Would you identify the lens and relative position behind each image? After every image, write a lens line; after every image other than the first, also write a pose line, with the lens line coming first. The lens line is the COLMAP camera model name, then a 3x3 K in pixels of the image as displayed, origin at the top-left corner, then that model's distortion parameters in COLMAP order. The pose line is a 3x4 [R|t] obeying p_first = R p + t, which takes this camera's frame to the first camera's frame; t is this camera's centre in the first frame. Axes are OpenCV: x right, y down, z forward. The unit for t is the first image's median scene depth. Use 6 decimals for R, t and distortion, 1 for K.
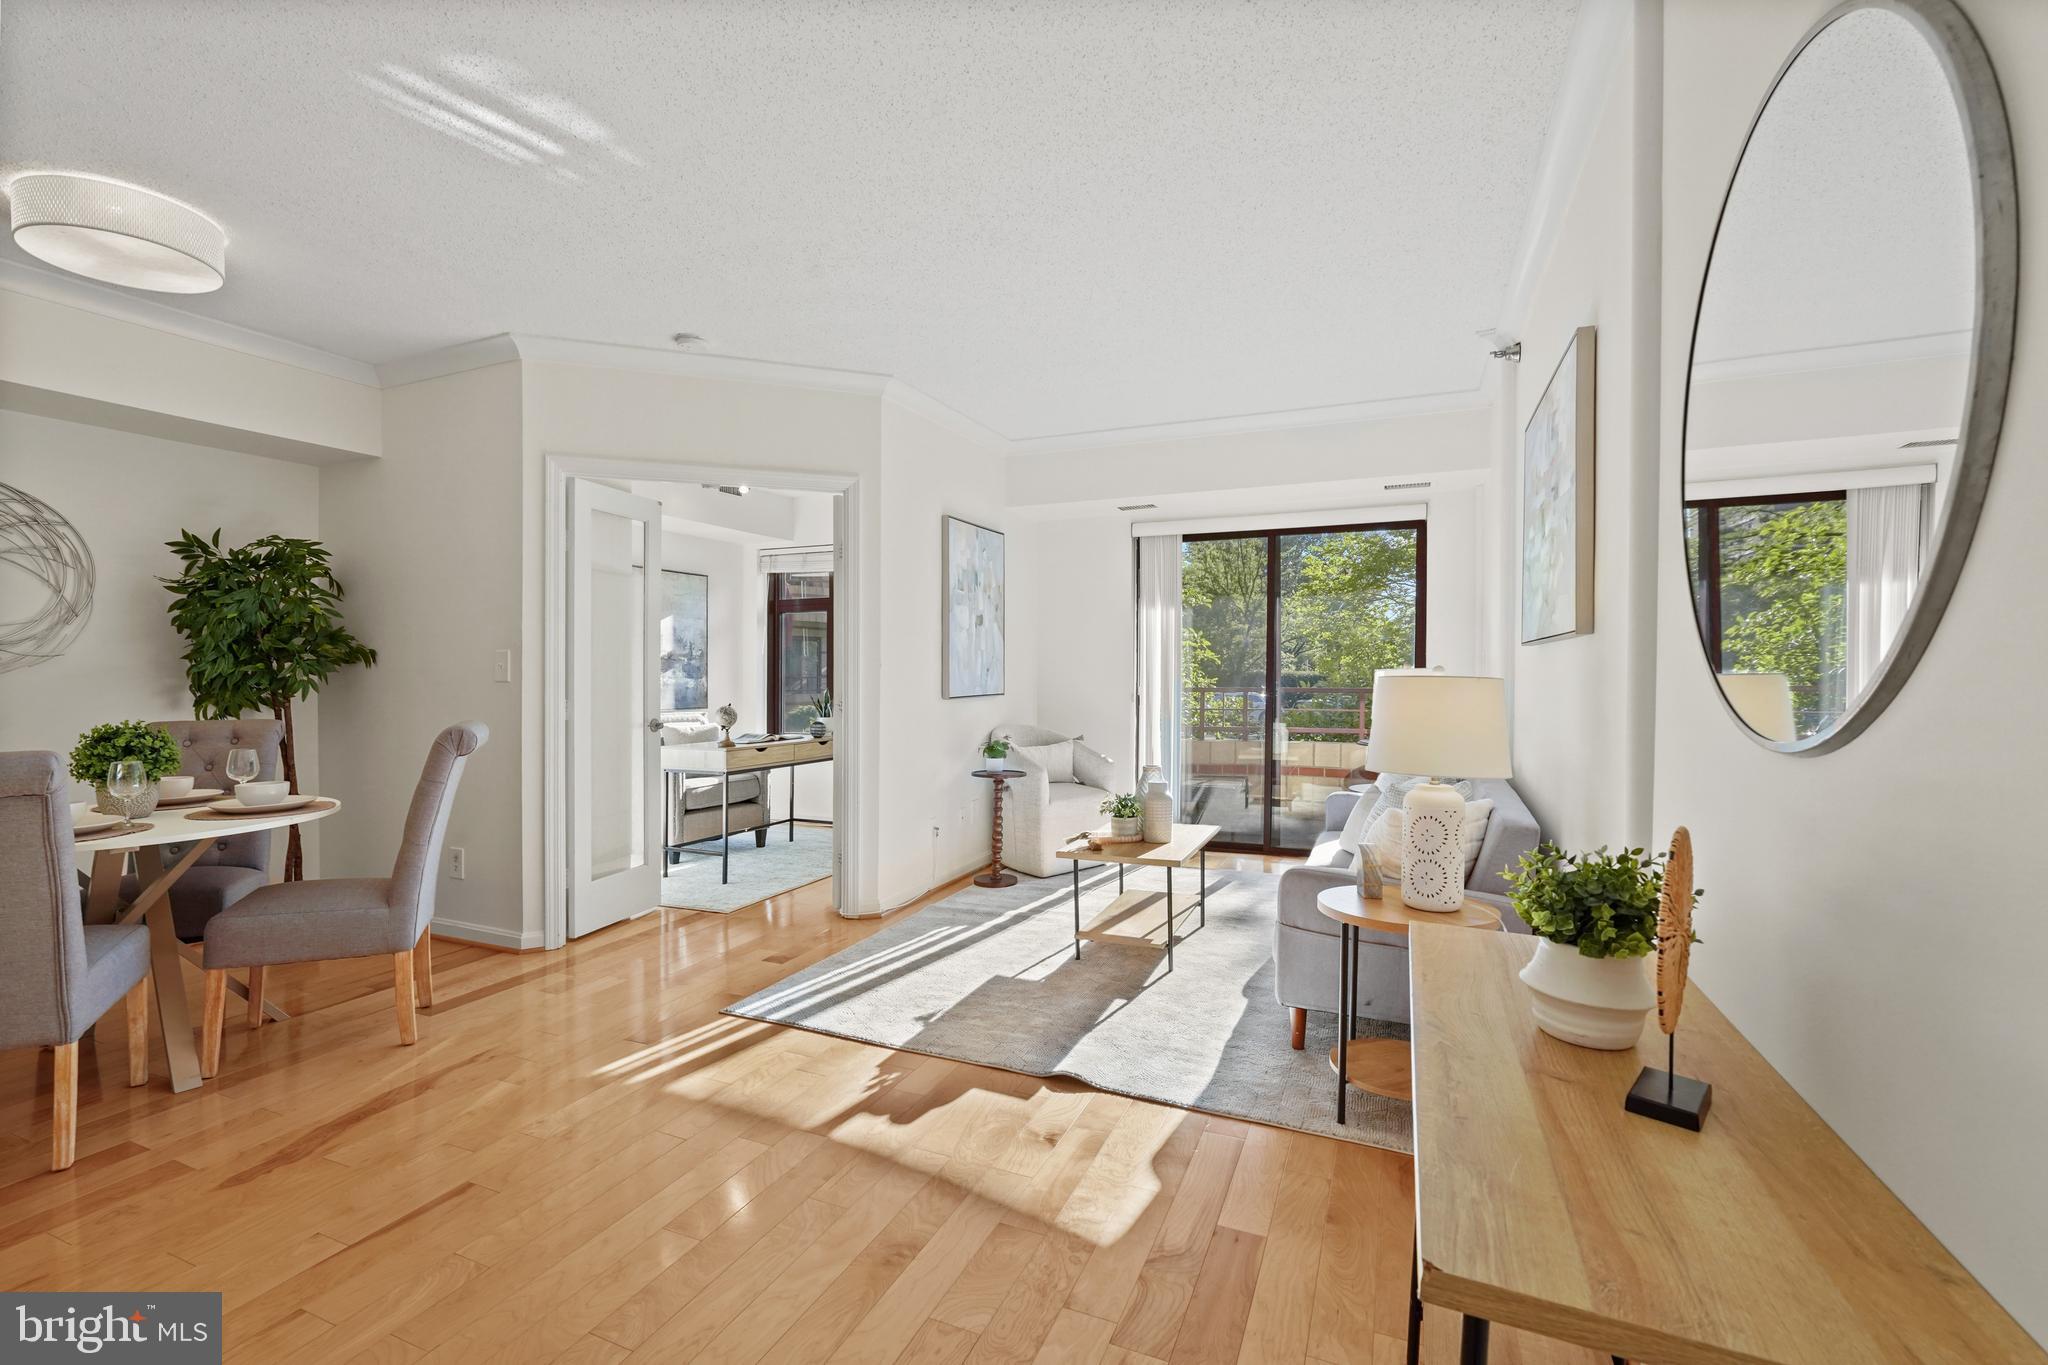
lens RADIAL K [[905.2, 0, 1011.4], [0, 905.2, 659.7], [0, 0, 1]] dist [-0.015395, 0.005847]
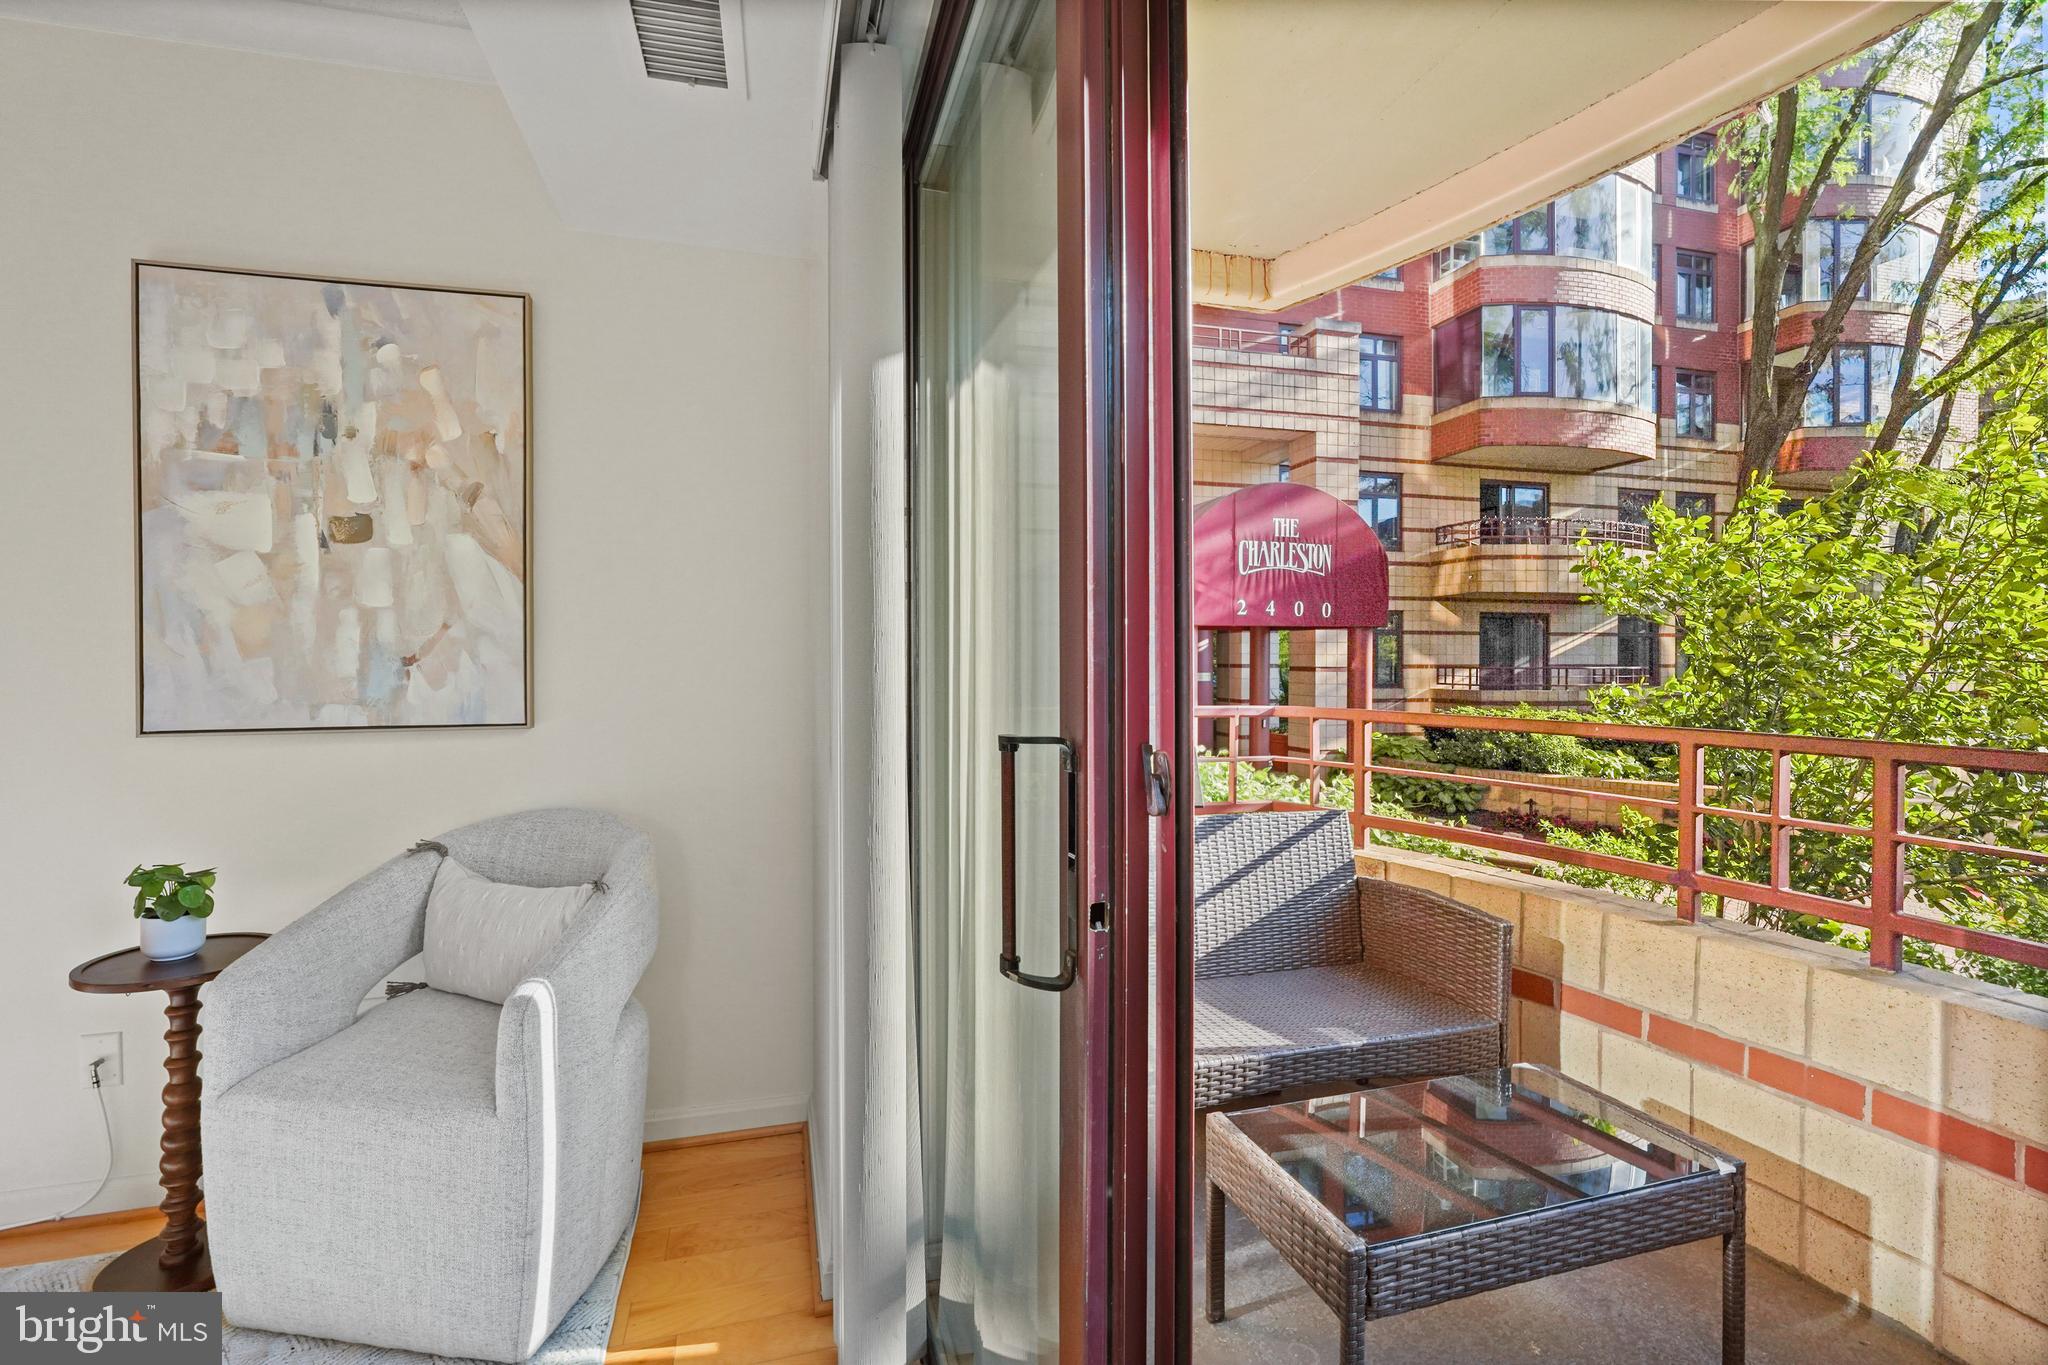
lens RADIAL K [[905.2, 0, 1020.8], [0, 905.2, 669.5], [0, 0, 1]] dist [-0.015395, 0.005847]
pose [[0.634362, 0.007879, -0.772996, 0.536749], [0.006345, 0.999861, 0.015398, 0.013216], [0.773010, -0.014673, 0.634224, 1.210219]]
